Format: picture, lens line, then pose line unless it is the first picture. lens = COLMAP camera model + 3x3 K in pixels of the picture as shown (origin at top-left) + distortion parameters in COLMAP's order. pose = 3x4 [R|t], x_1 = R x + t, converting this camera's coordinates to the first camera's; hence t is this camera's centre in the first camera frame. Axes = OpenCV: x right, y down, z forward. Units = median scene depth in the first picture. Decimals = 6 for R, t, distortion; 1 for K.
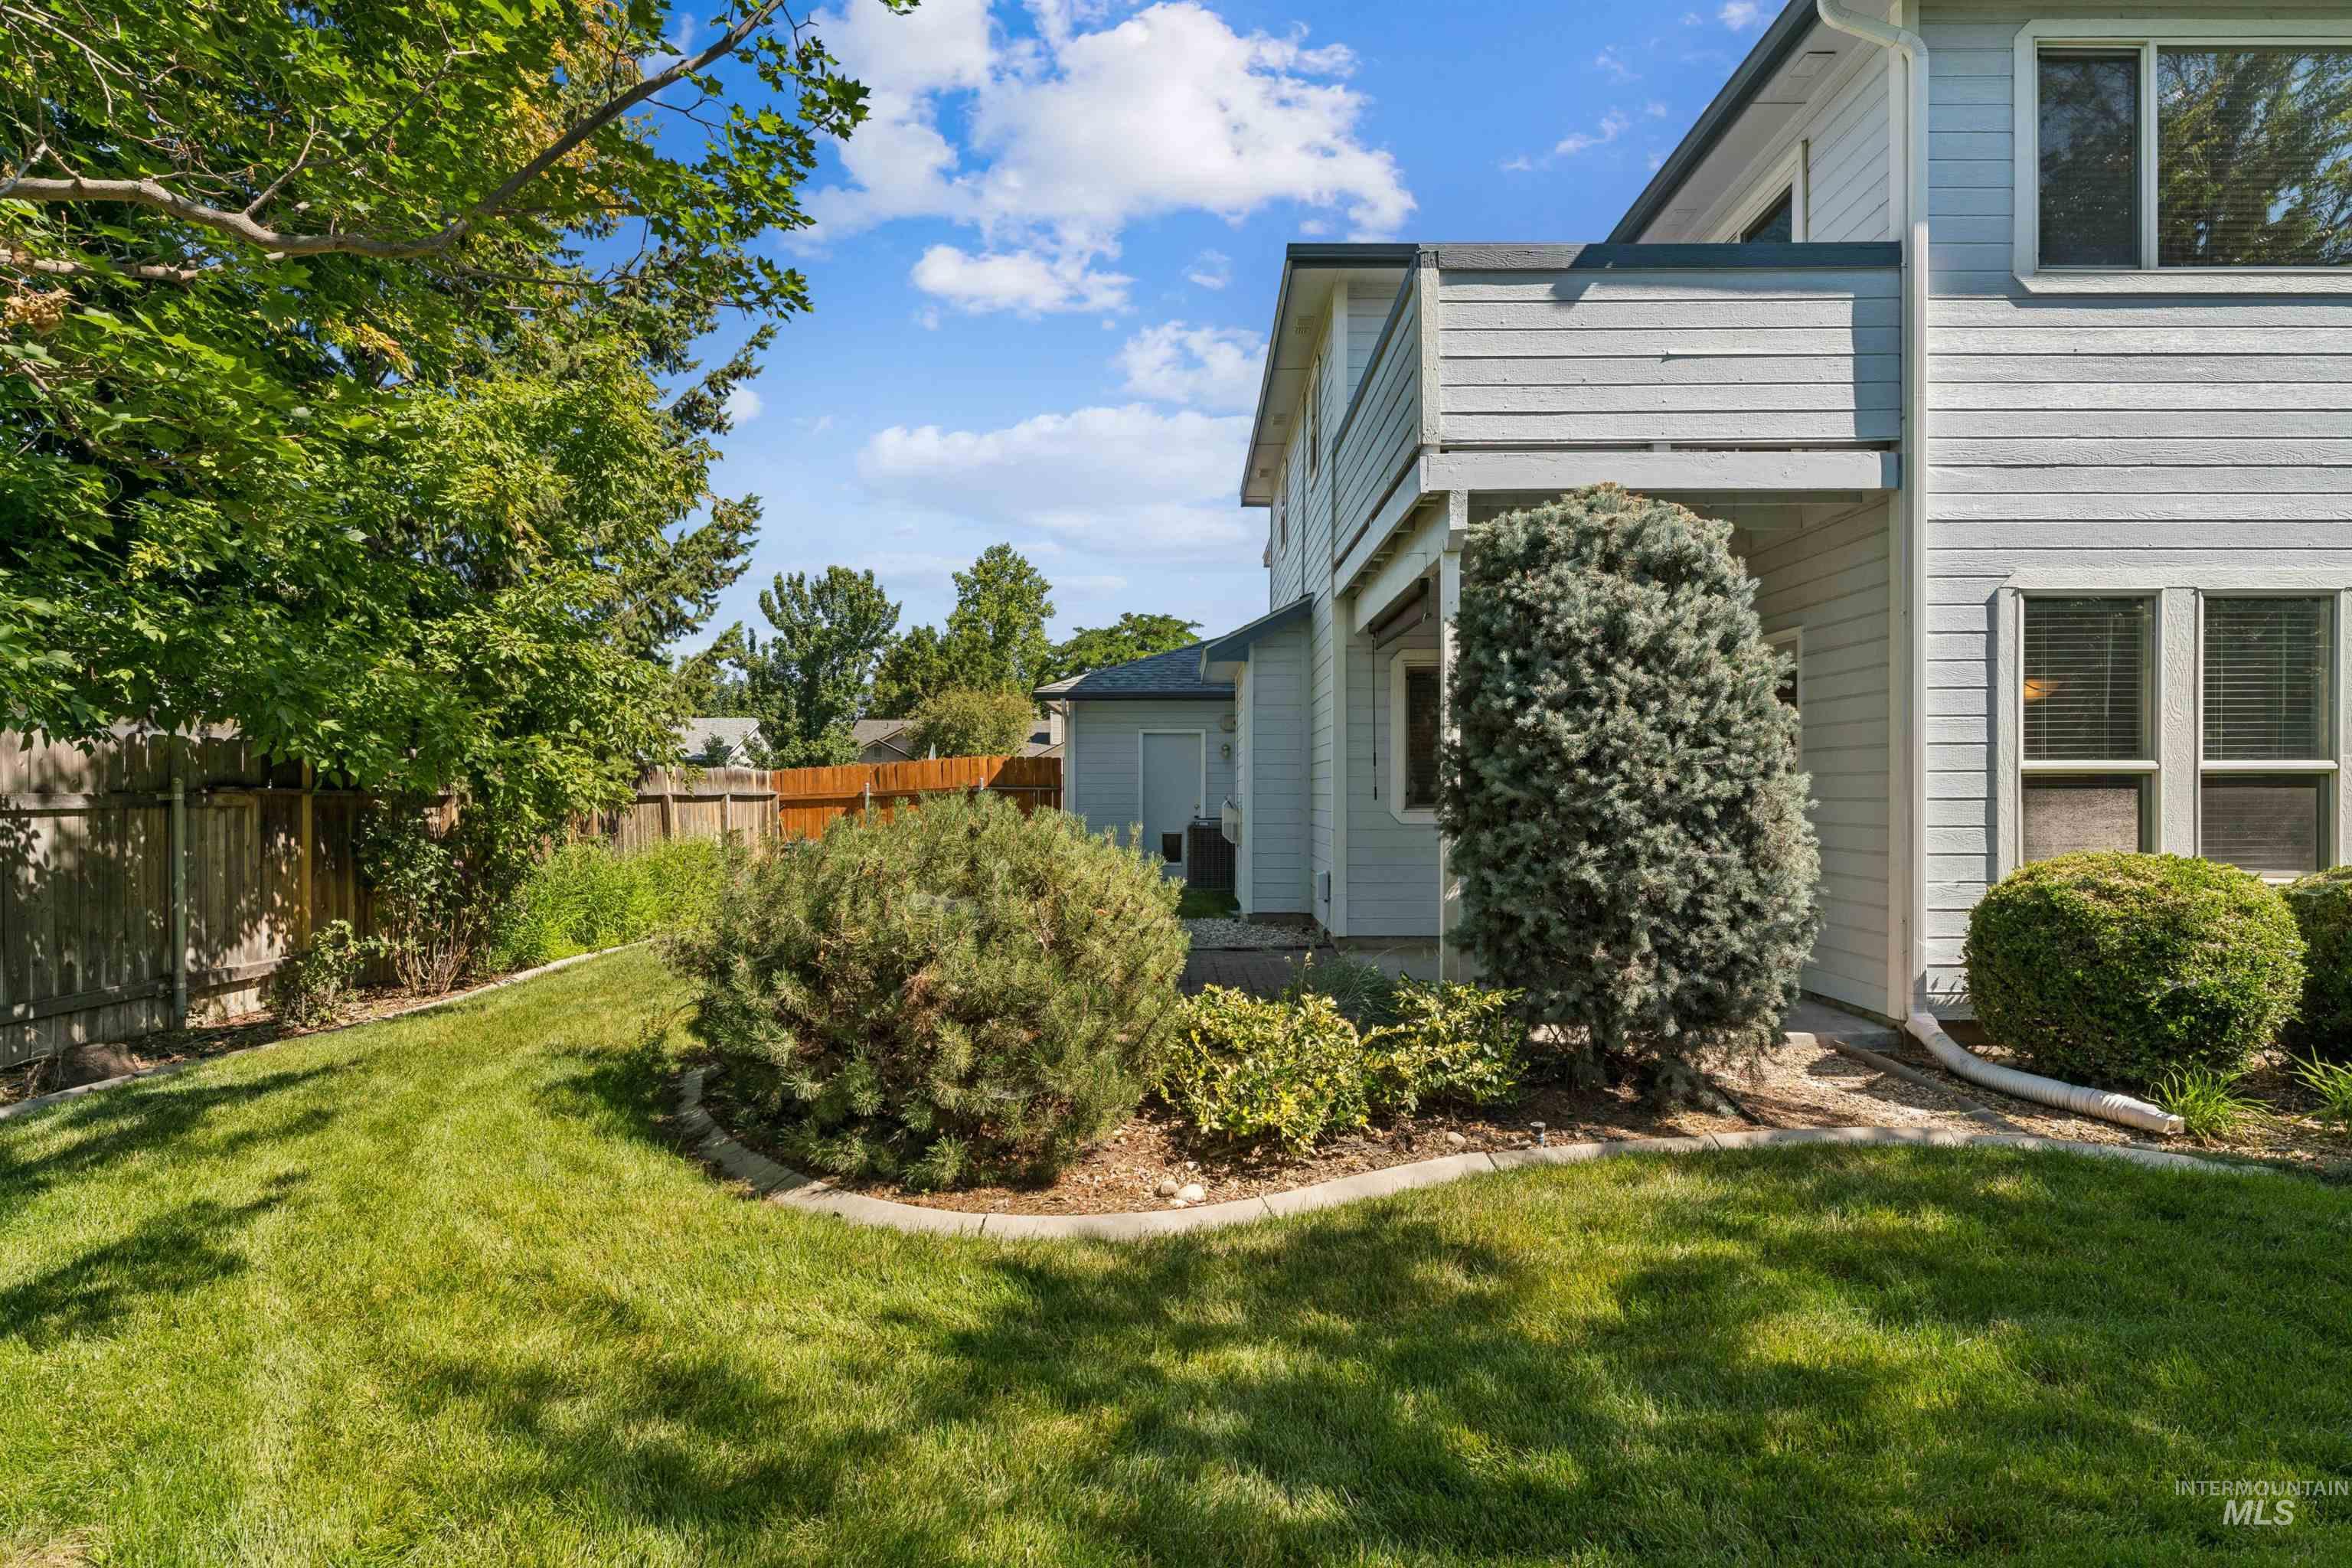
lens RADIAL K [[1163.9, 0, 1176.0], [0, 1163.9, 784.0], [0, 0, 1]] dist [-0.000856, 0.000291]
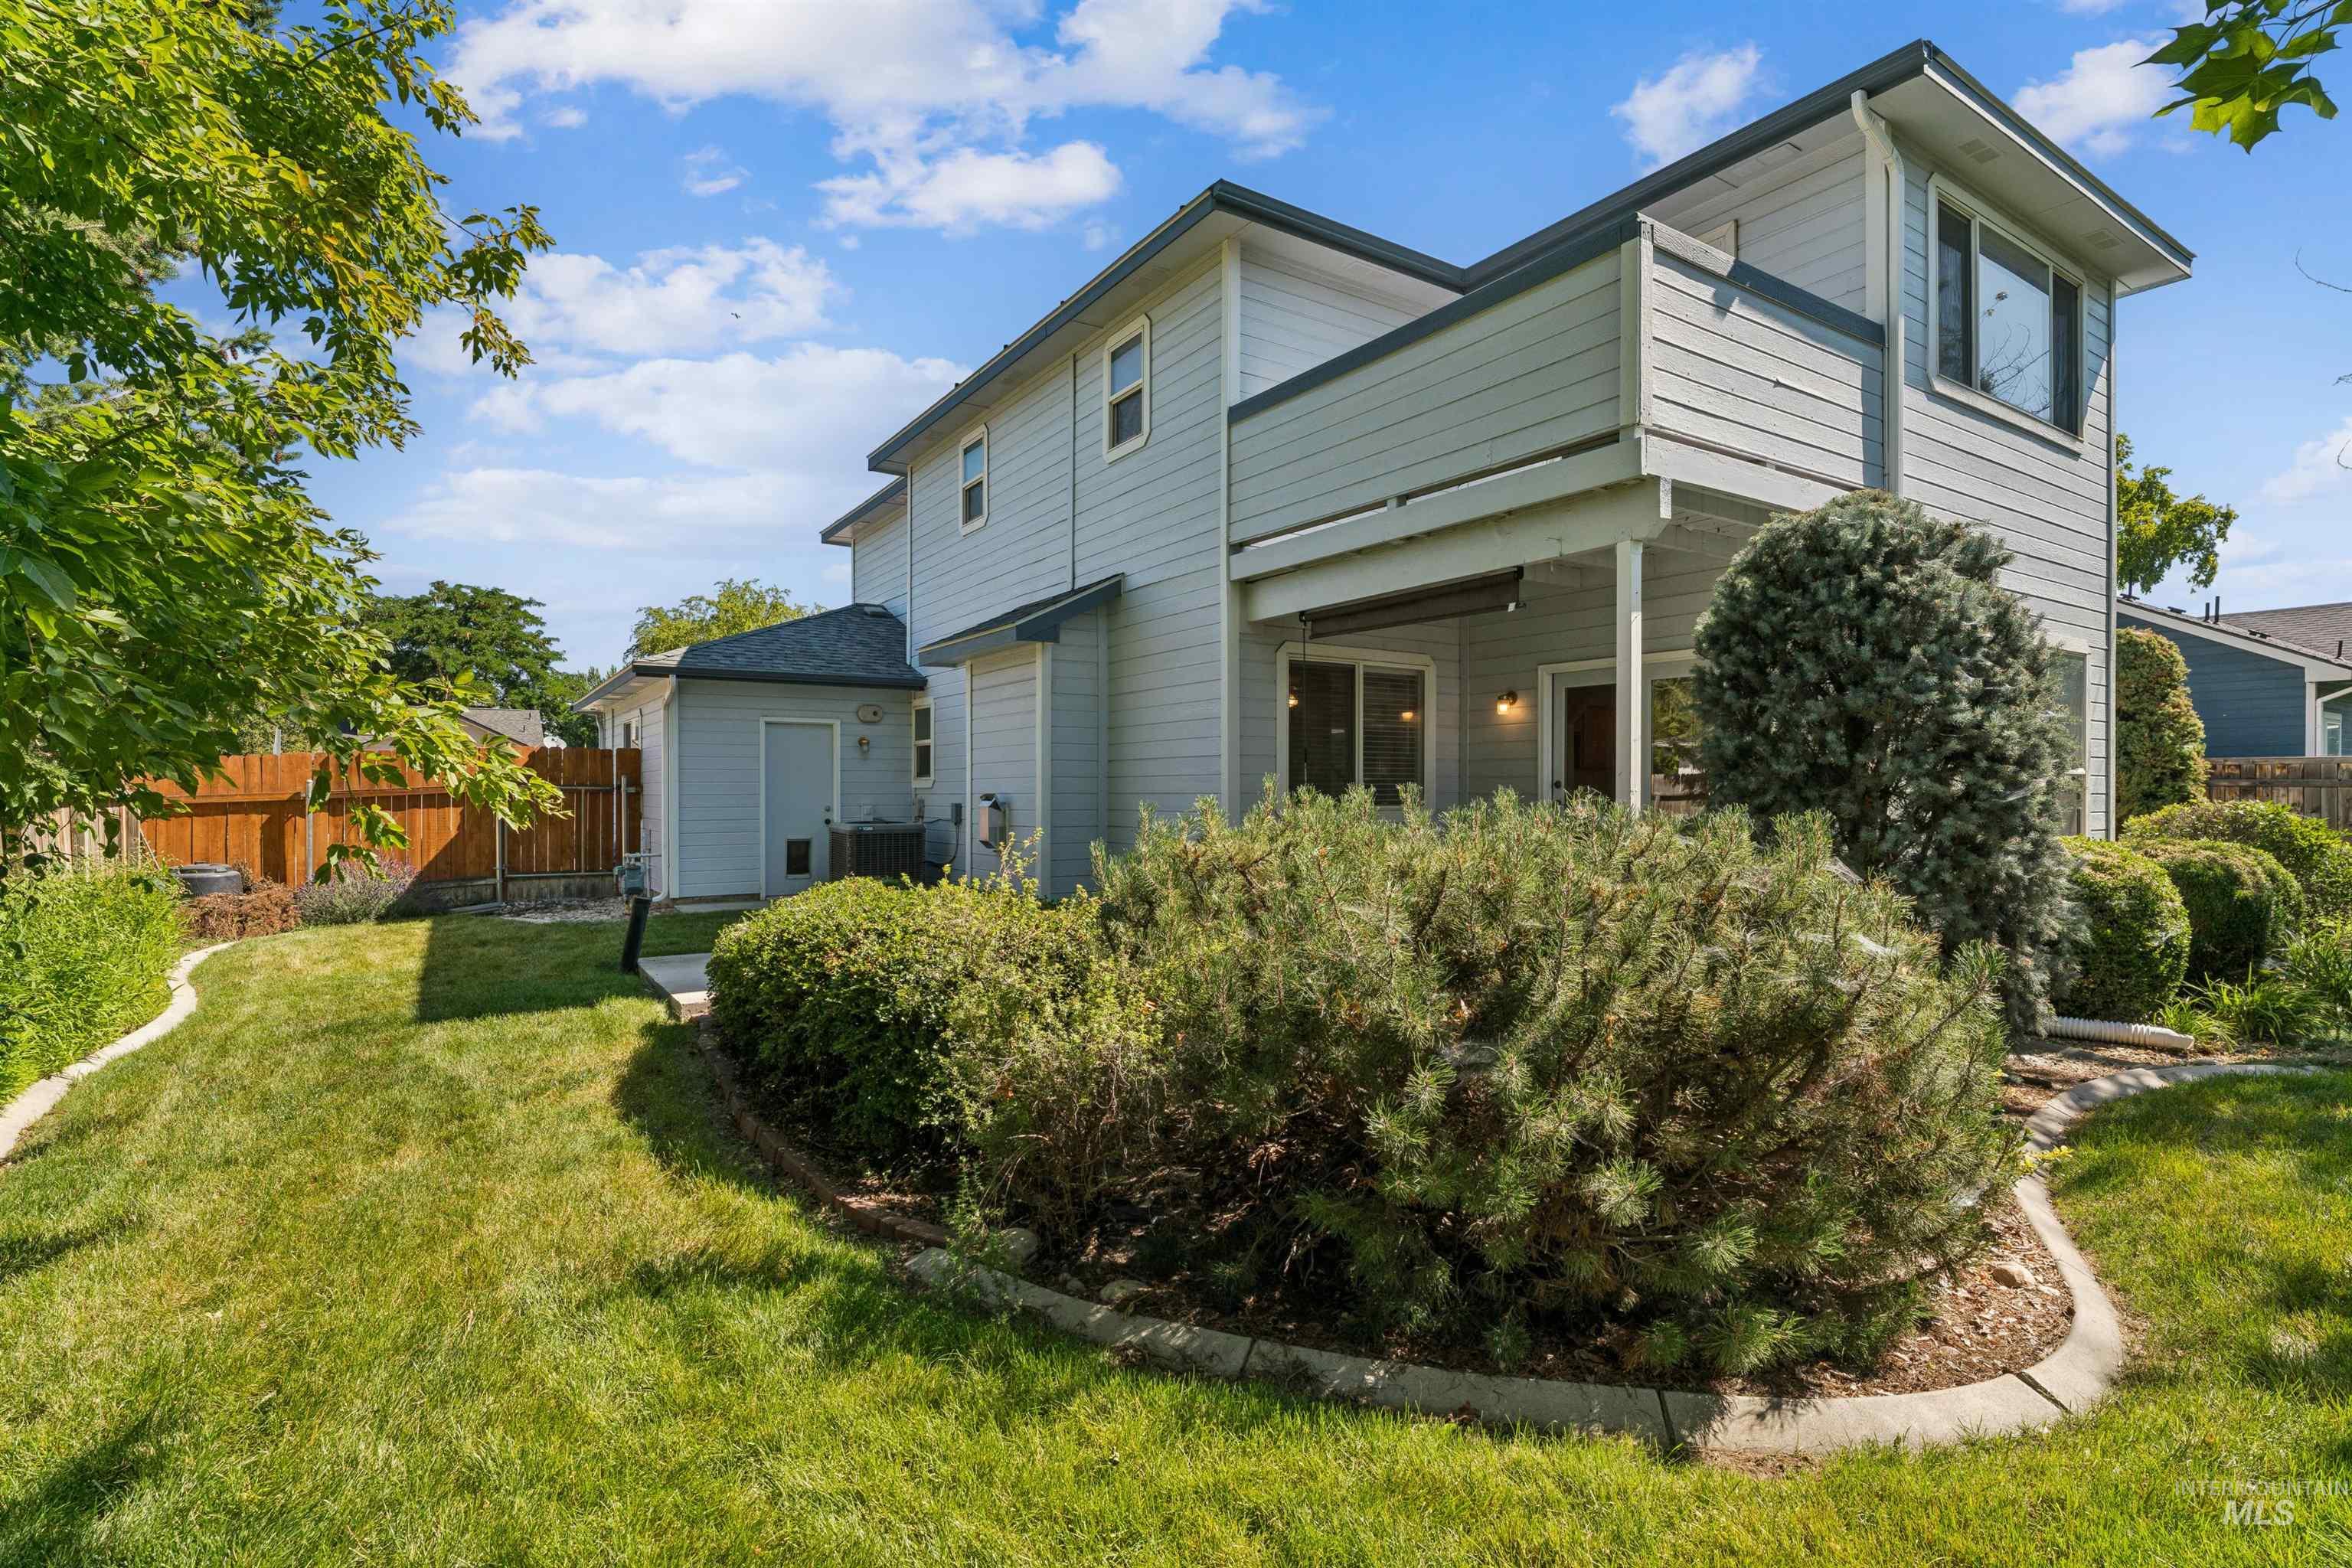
lens RADIAL K [[1117.2, 0, 1176.0], [0, 1117.2, 784.0], [0, 0, 1]] dist [0.003321, 0.000006]
pose [[0.835321, 0.003776, 0.549749, -0.604815], [-0.002822, 0.999993, -0.002580, 0.006540], [-0.549755, 0.000604, 0.835326, 0.441798]]
